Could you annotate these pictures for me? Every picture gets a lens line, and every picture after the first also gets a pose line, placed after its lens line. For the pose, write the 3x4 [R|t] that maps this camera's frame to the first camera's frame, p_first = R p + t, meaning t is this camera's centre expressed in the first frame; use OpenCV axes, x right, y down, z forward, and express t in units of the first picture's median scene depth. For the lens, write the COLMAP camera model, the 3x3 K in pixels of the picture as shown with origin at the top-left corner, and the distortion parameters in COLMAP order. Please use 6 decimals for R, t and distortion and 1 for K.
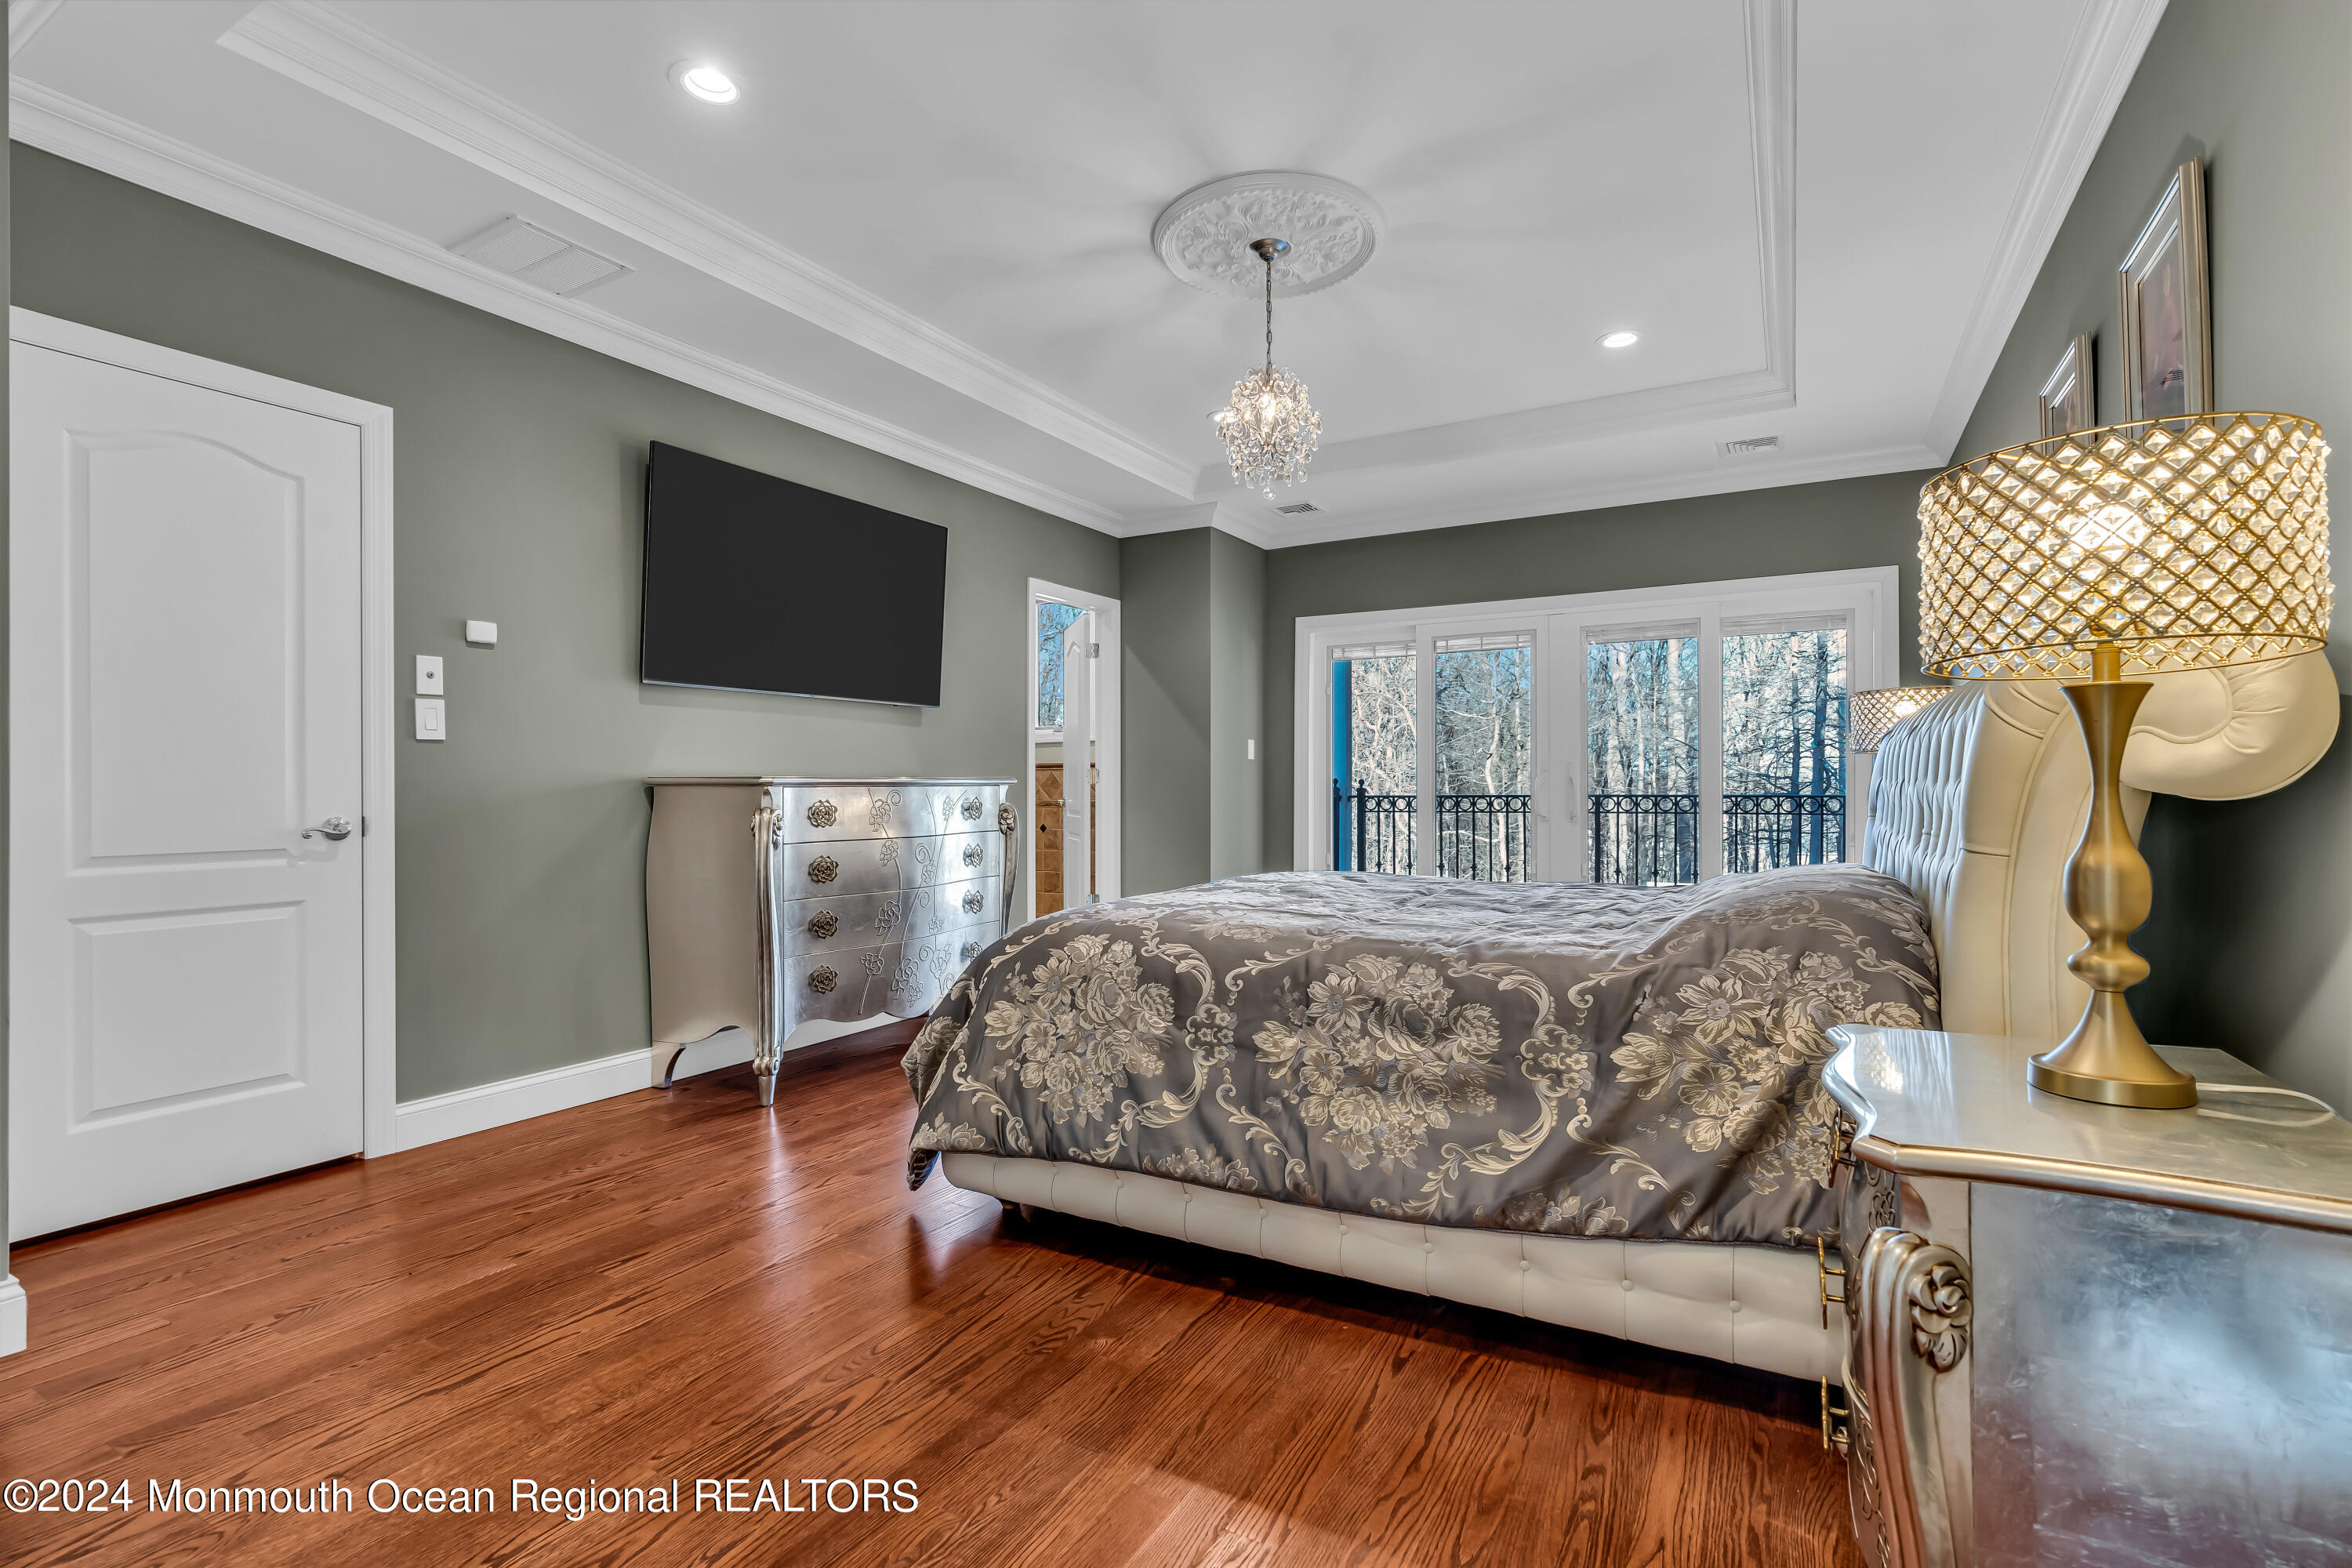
lens RADIAL K [[1066.7, 0, 1185.5], [0, 1066.7, 780.9], [0, 0, 1]] dist [-0.004072, 0.002673]
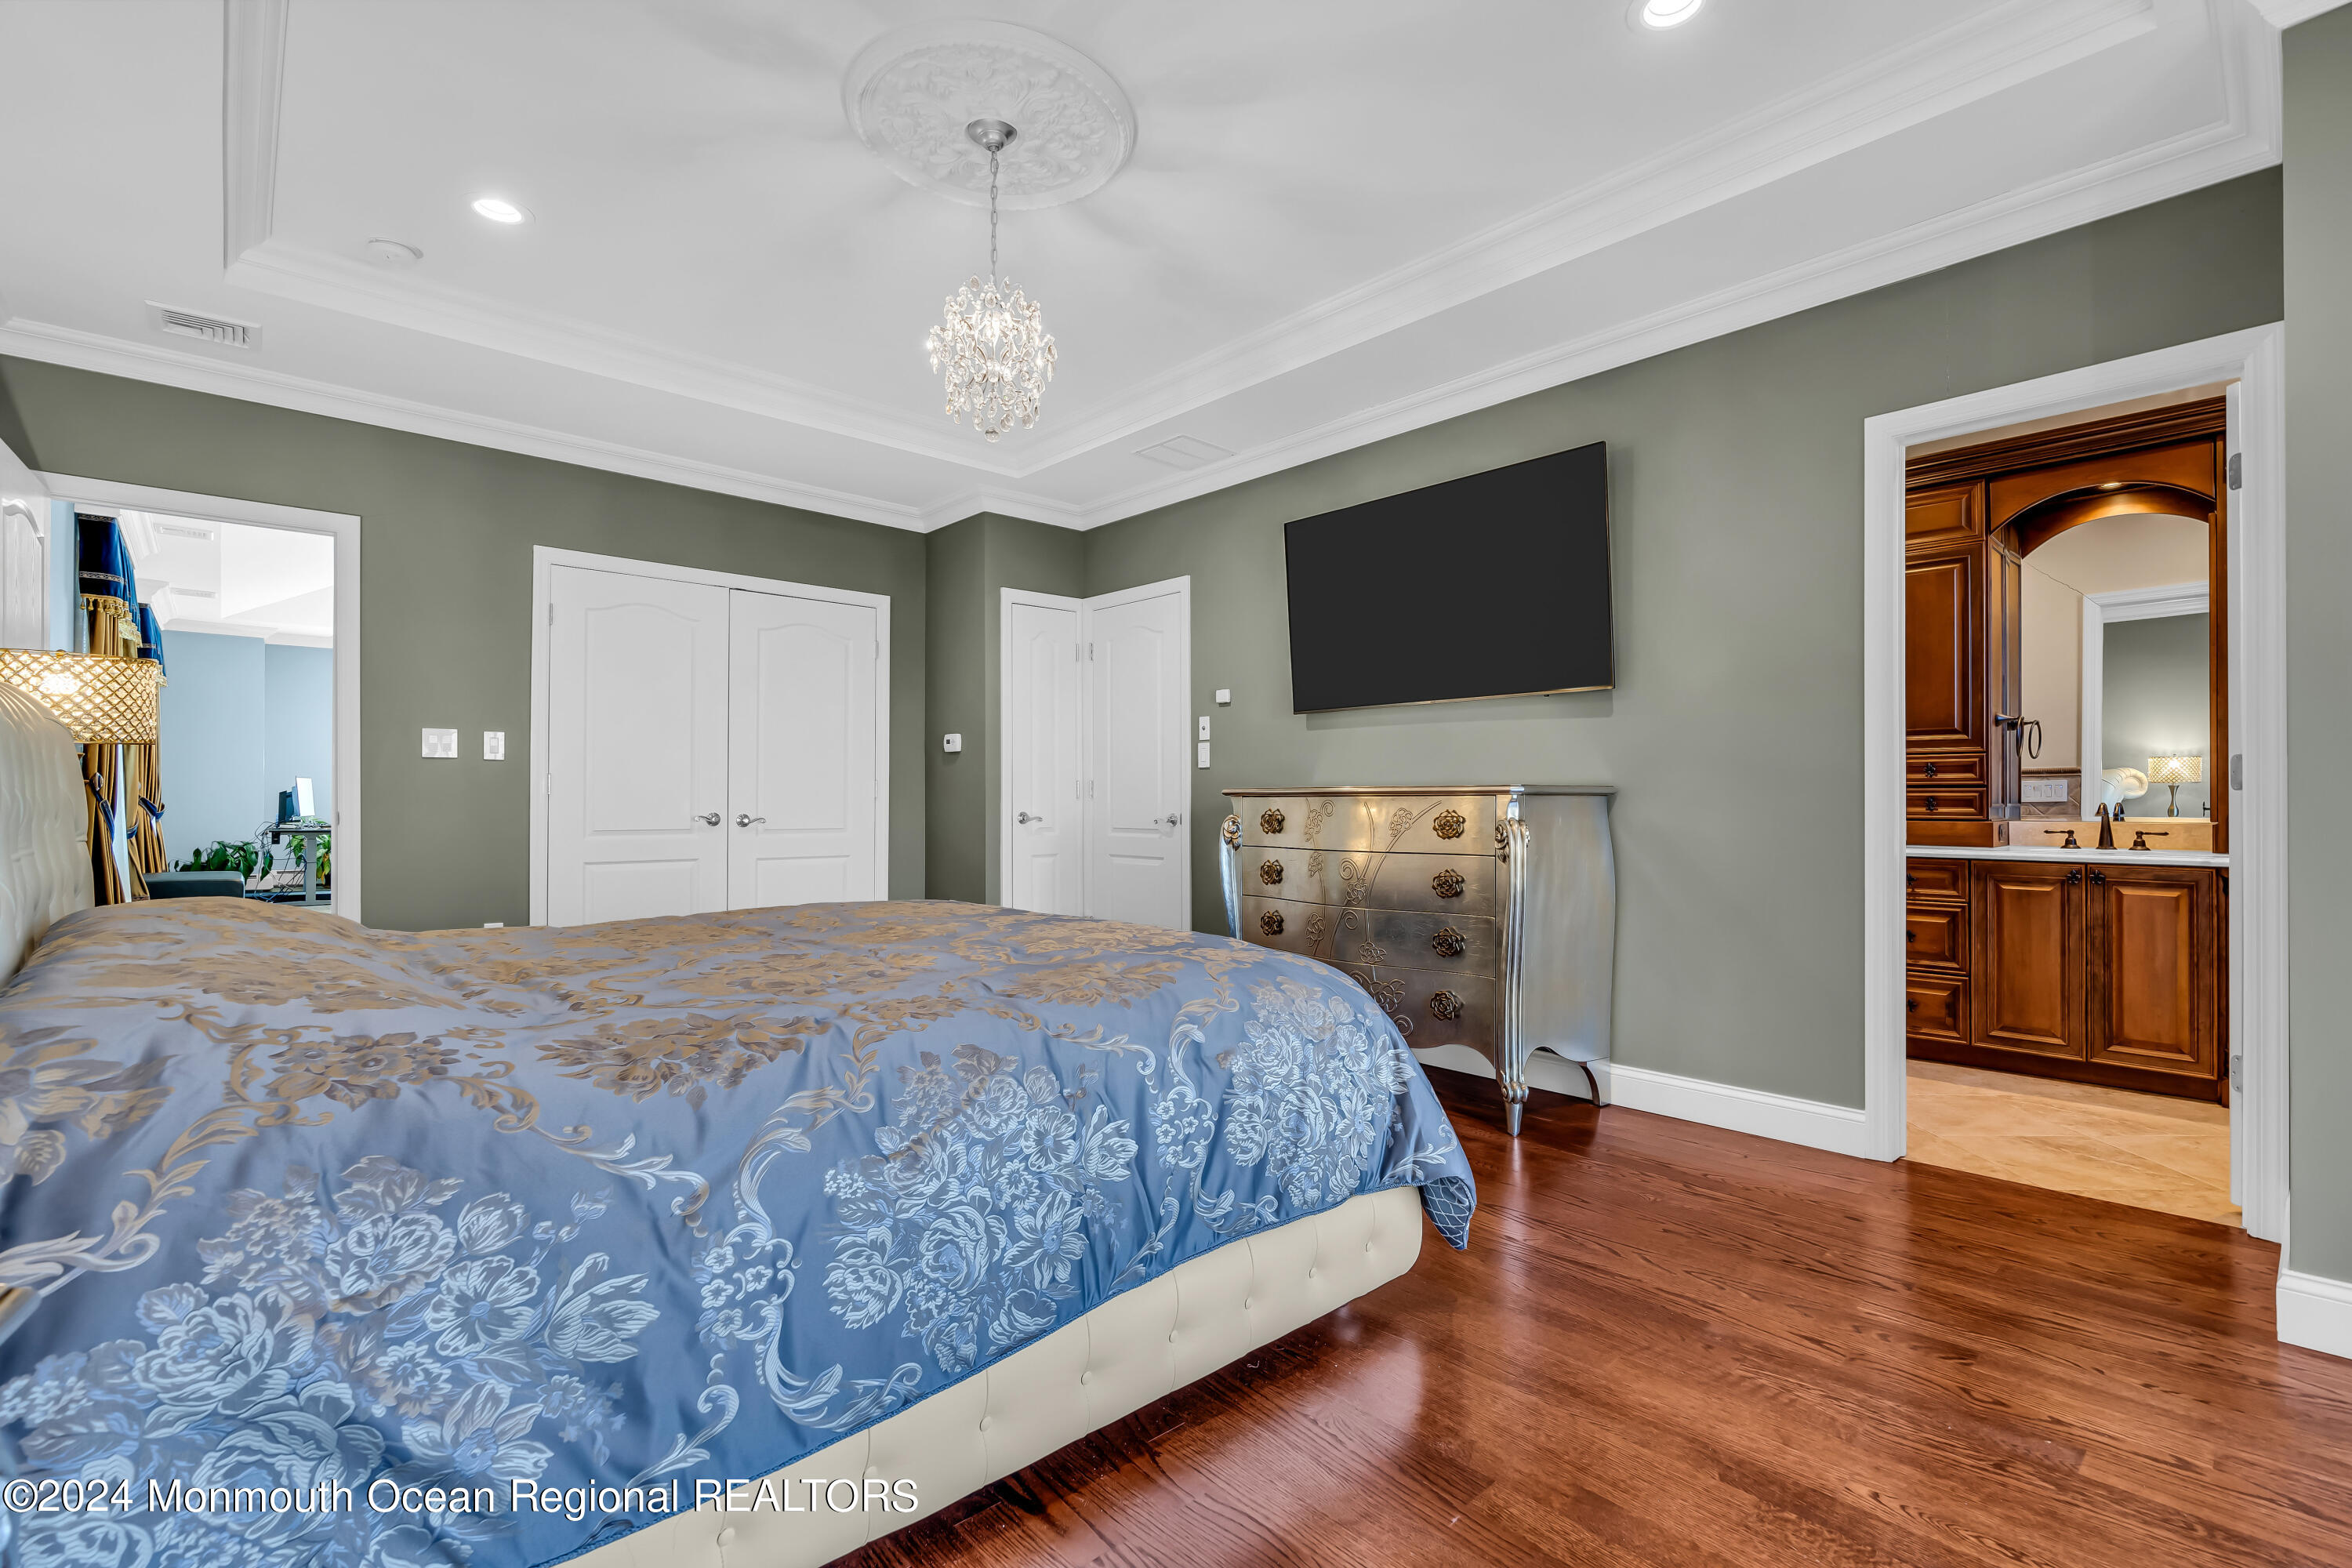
lens RADIAL K [[1066.7, 0, 1196.9], [0, 1066.7, 789.5], [0, 0, 1]] dist [-0.004072, 0.002673]
pose [[-0.284987, -0.007579, -0.958502, 0.725248], [0.004592, 0.999946, -0.009272, 0.008072], [0.958520, -0.007044, -0.284937, 1.231041]]
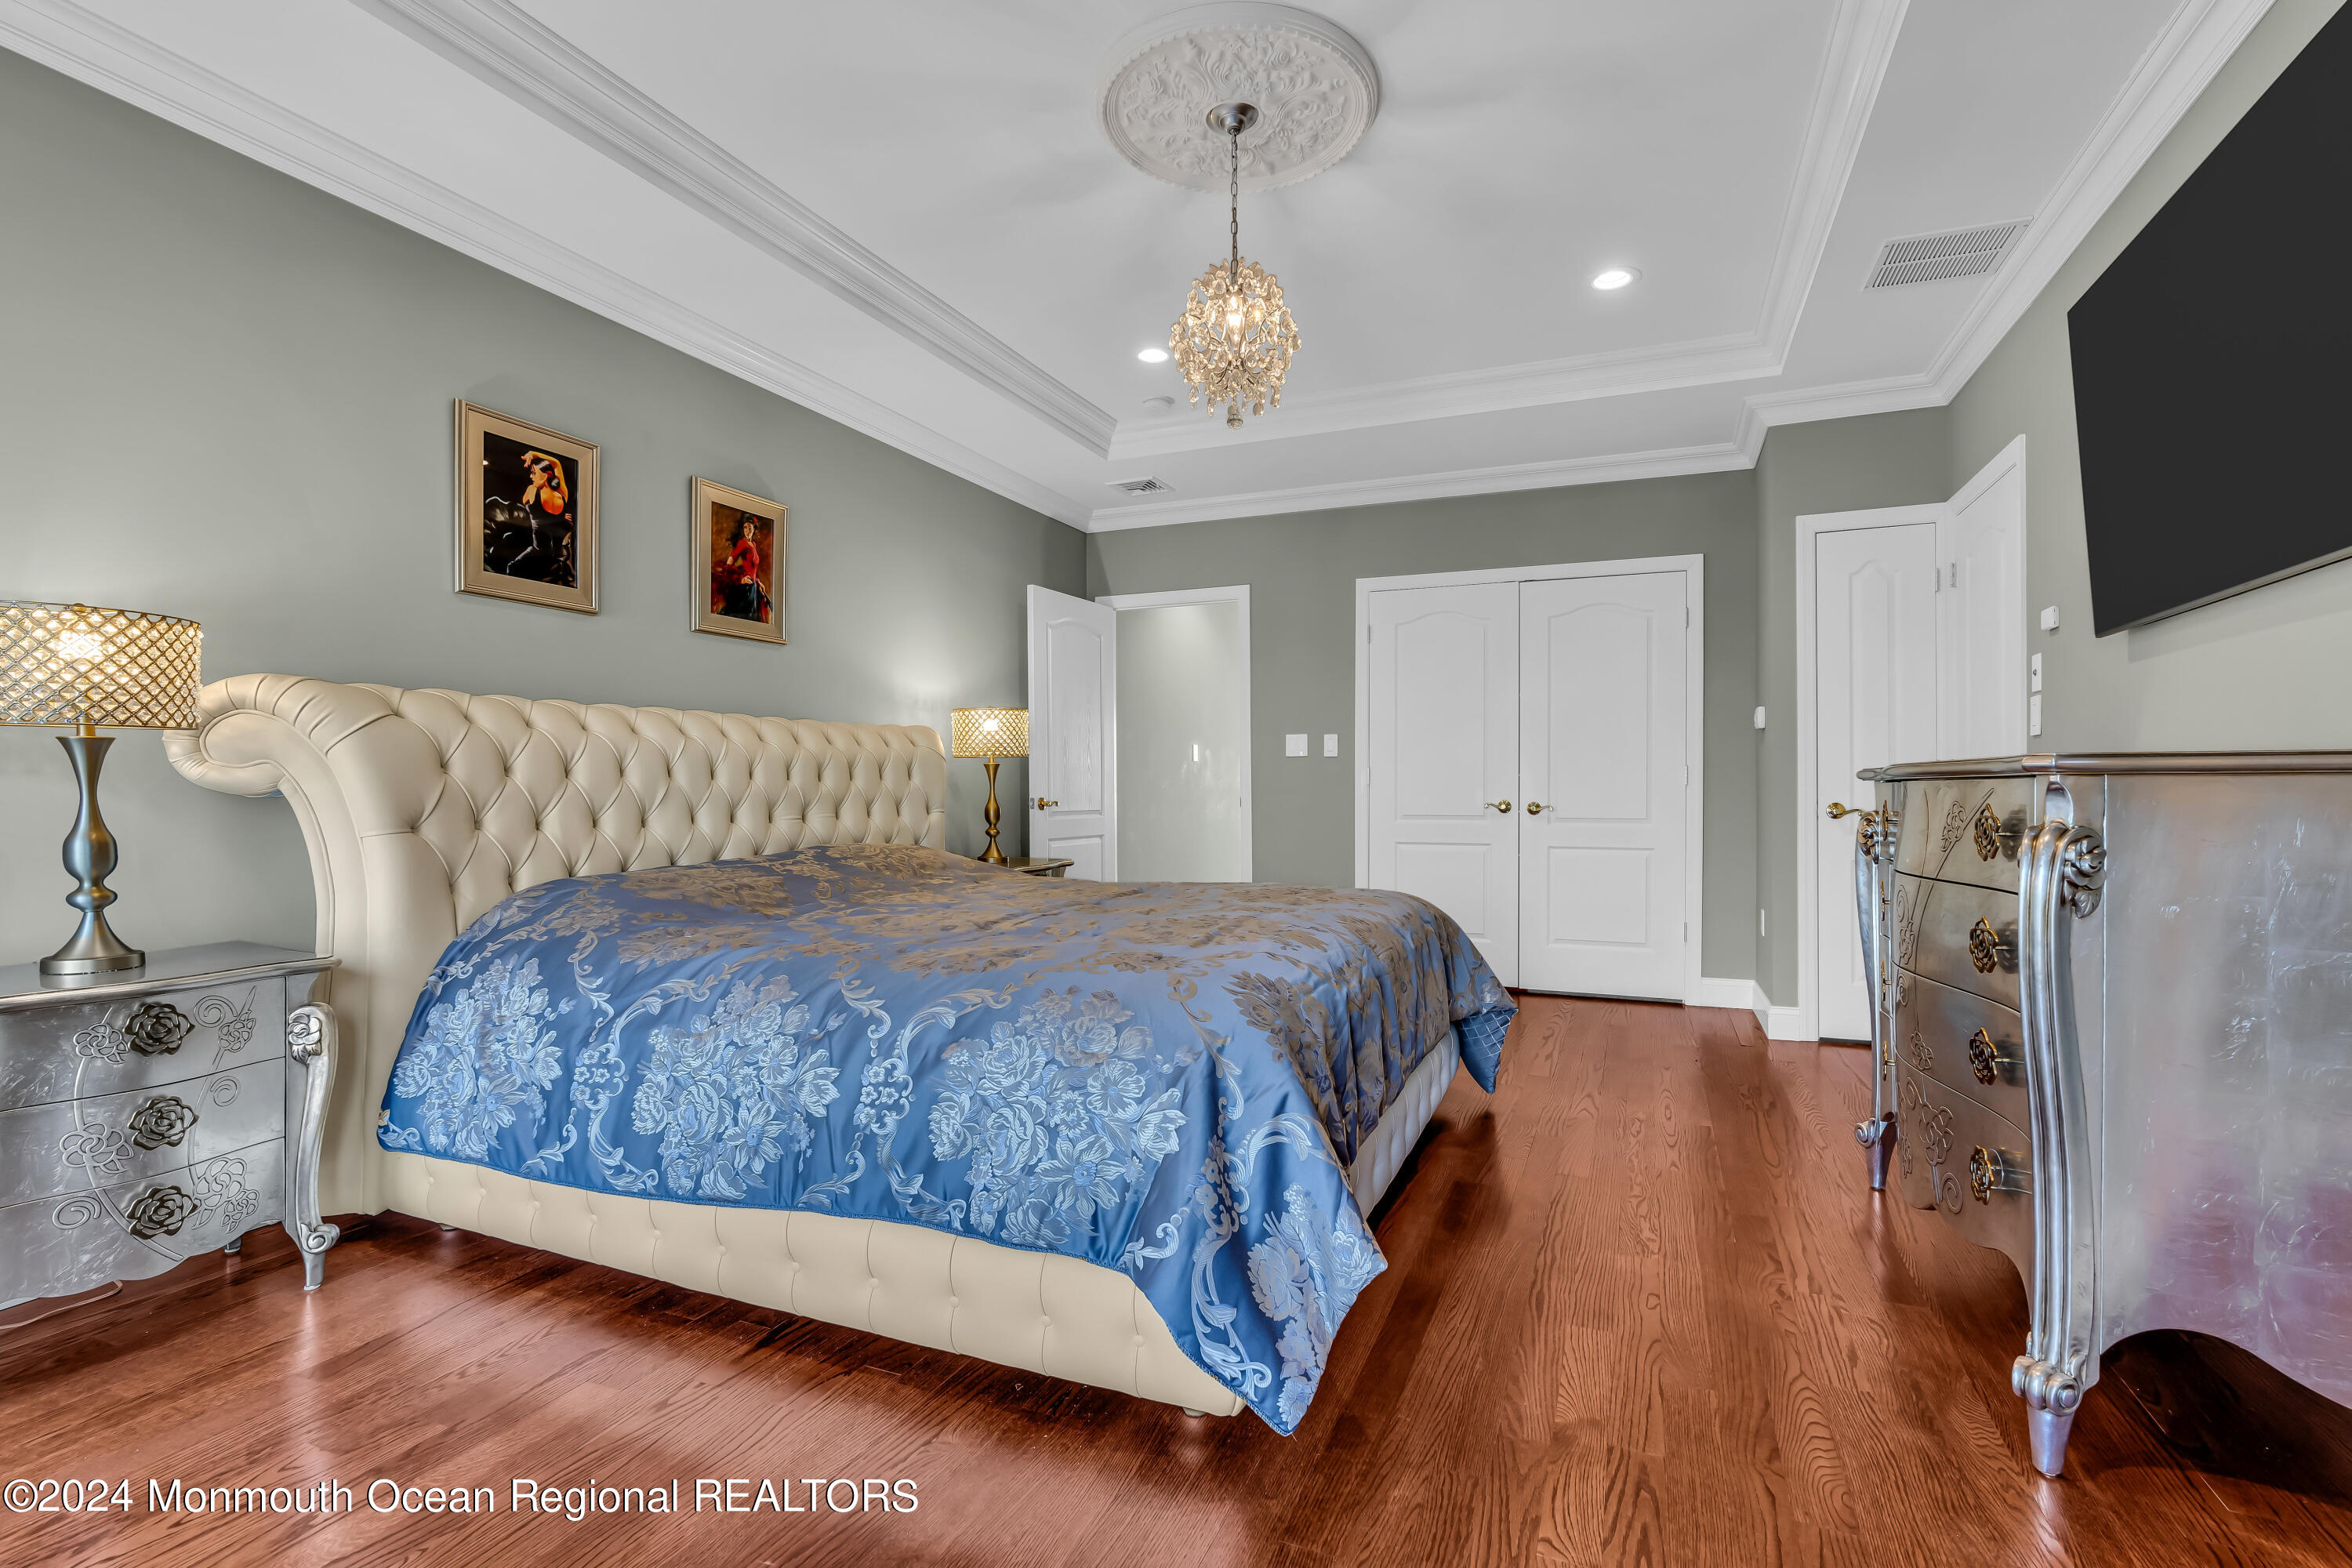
lens RADIAL K [[1066.7, 0, 1185.1], [0, 1066.7, 789.6], [0, 0, 1]] dist [-0.004072, 0.002673]
pose [[-0.990530, 0.004321, -0.137228, 0.203323], [0.004778, 0.999984, -0.003001, 0.010297], [0.137213, -0.003628, -0.990535, 1.608659]]
